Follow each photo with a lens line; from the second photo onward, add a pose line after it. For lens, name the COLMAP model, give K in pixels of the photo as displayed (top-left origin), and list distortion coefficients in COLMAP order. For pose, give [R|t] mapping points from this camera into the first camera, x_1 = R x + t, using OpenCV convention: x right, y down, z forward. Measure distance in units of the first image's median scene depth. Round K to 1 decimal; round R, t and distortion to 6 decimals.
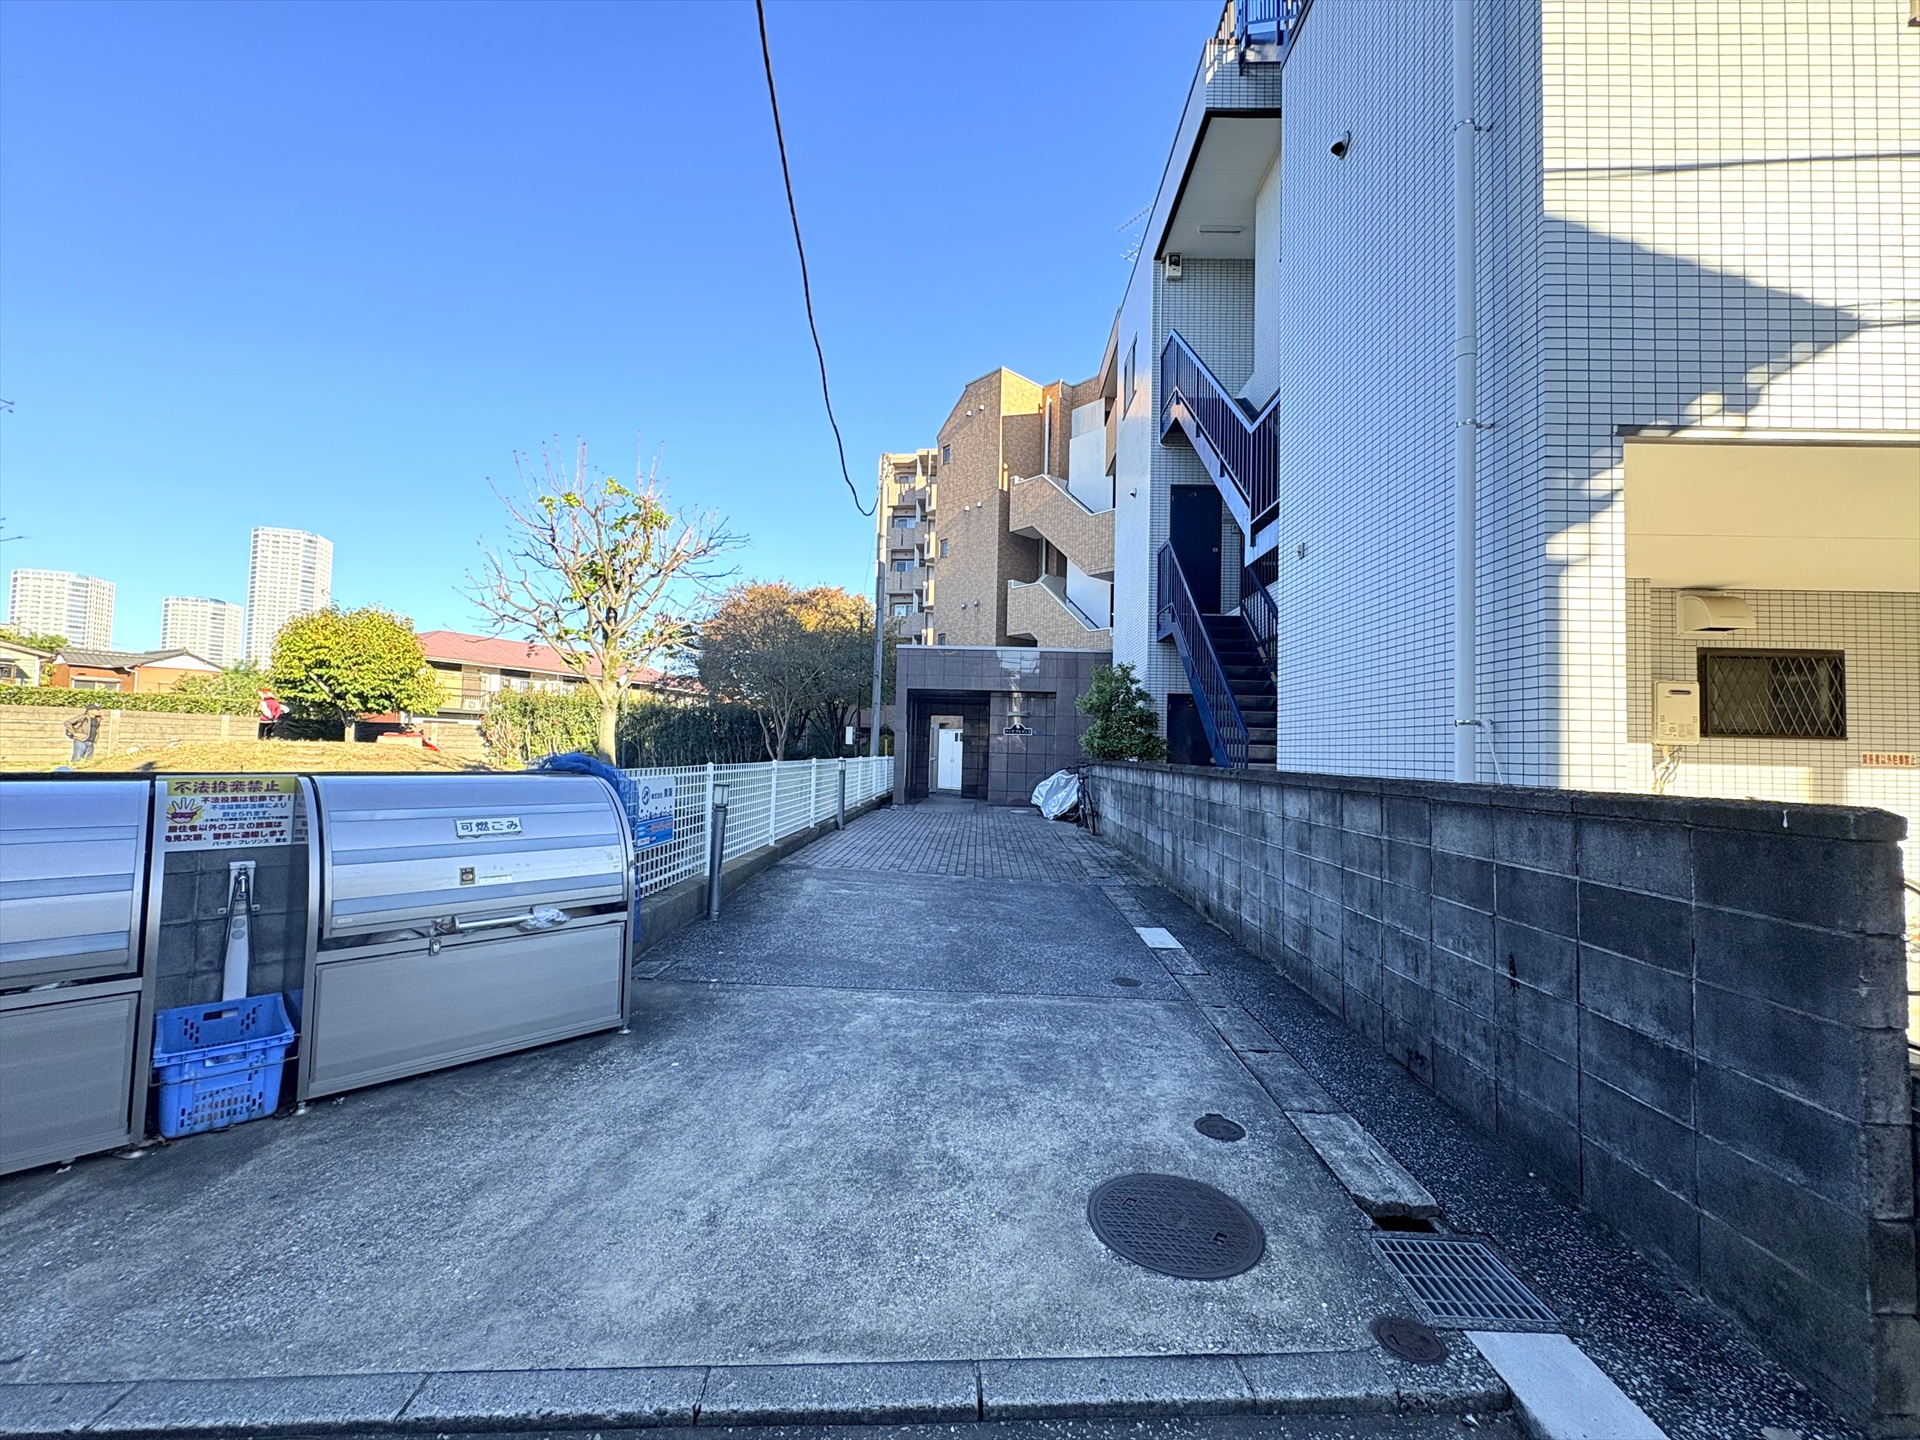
lens RADIAL K [[773.3, 0, 960.0], [0, 773.3, 711.0], [0, 0, 1]] dist [-0.000493, 0.000420]
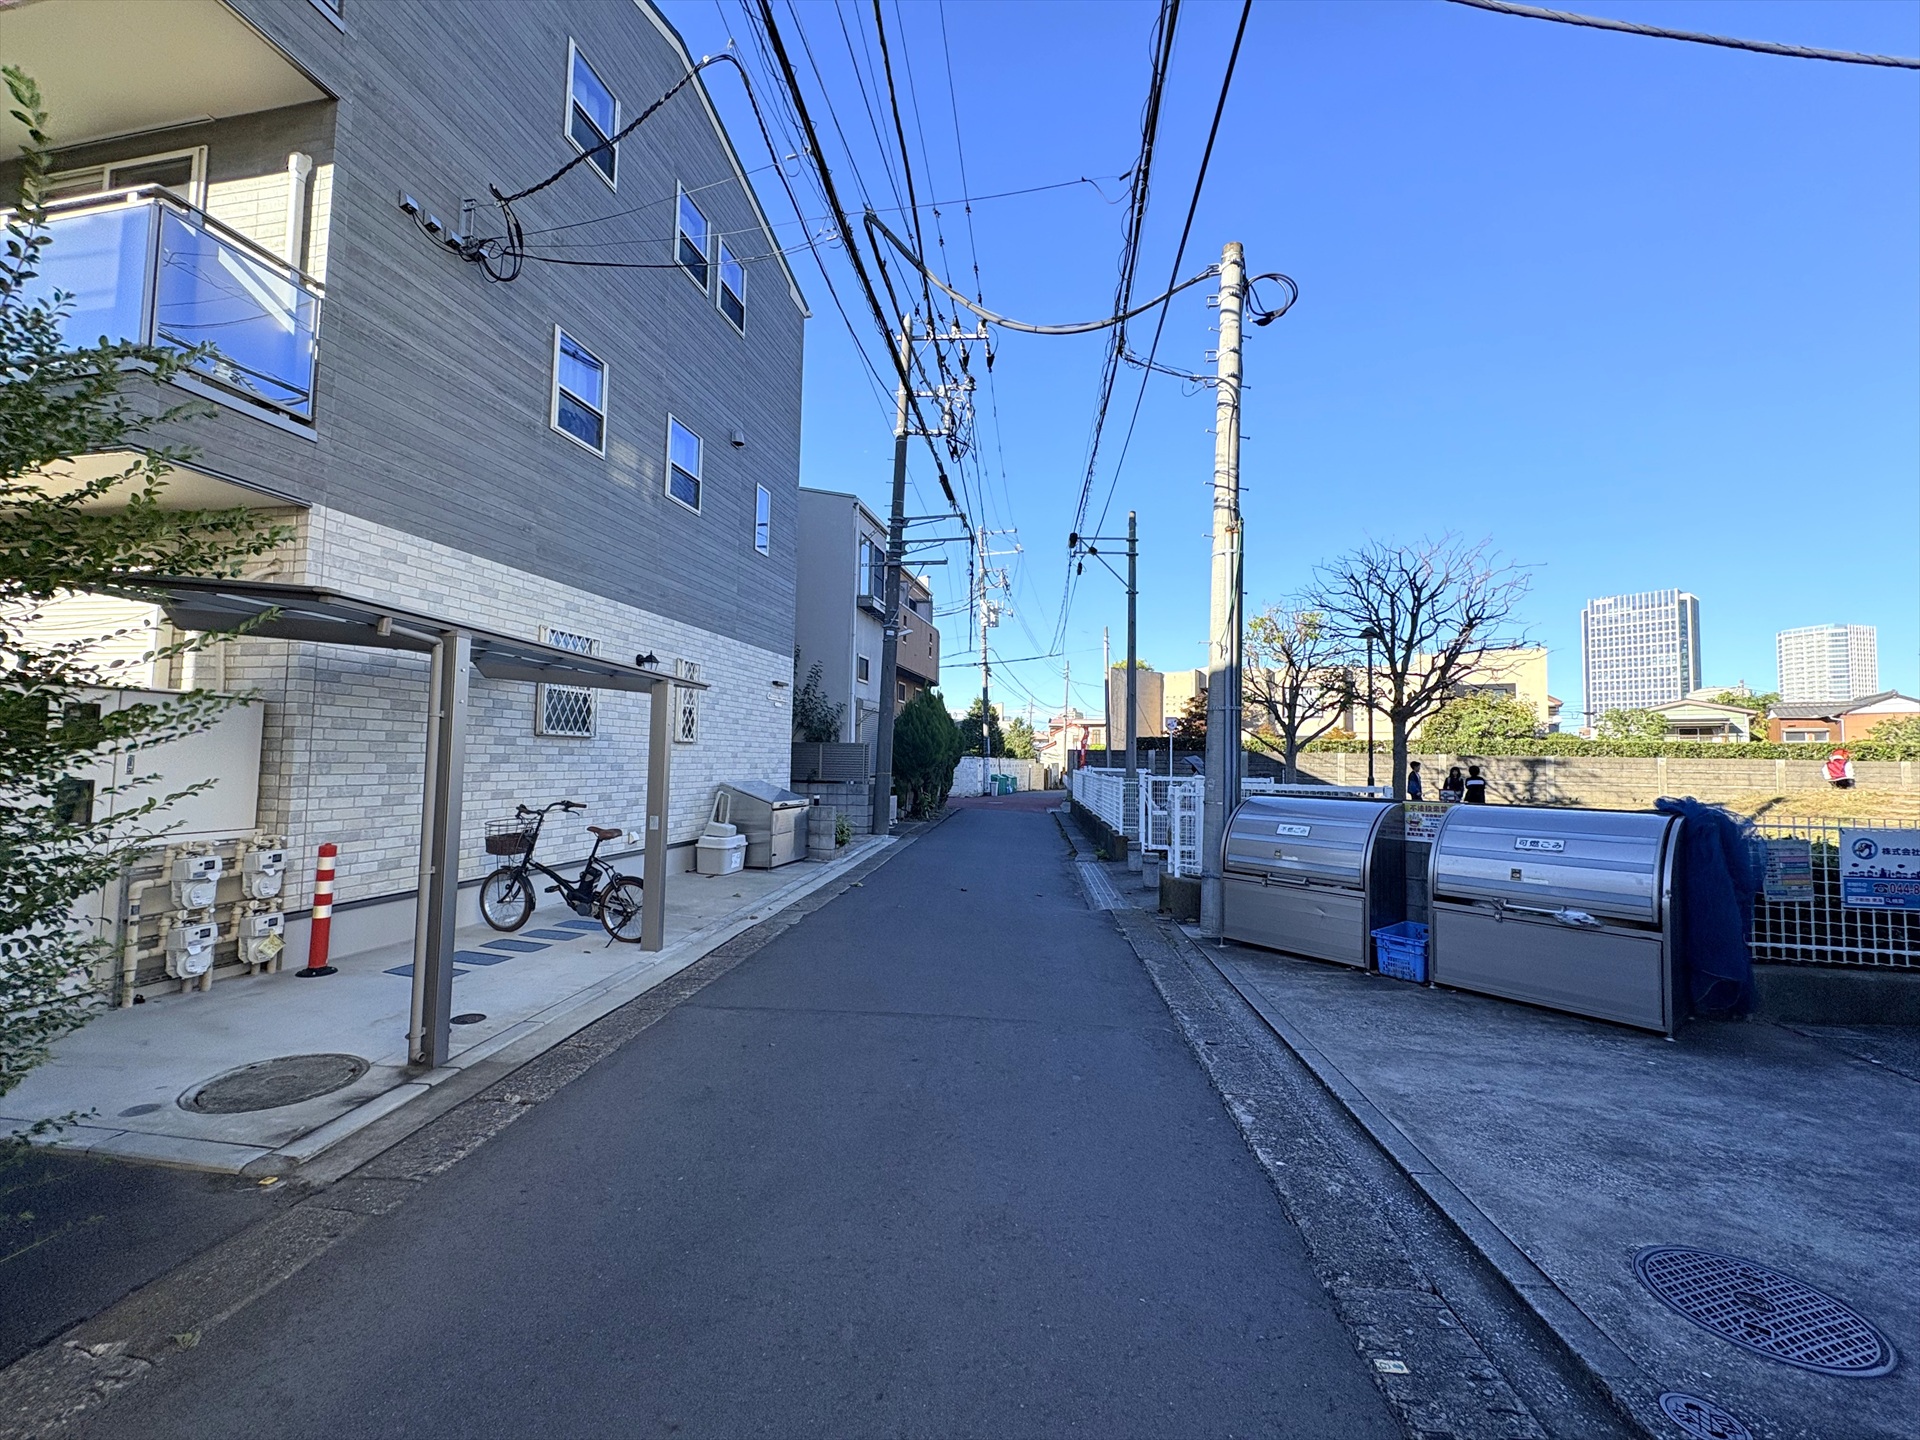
lens RADIAL K [[773.3, 0, 960.0], [0, 773.3, 711.0], [0, 0, 1]] dist [-0.000493, 0.000420]
pose [[-0.144784, -0.089907, -0.985370, 1.220962], [0.027803, 0.995100, -0.094880, 0.012489], [0.989073, -0.041133, -0.141575, 0.191888]]
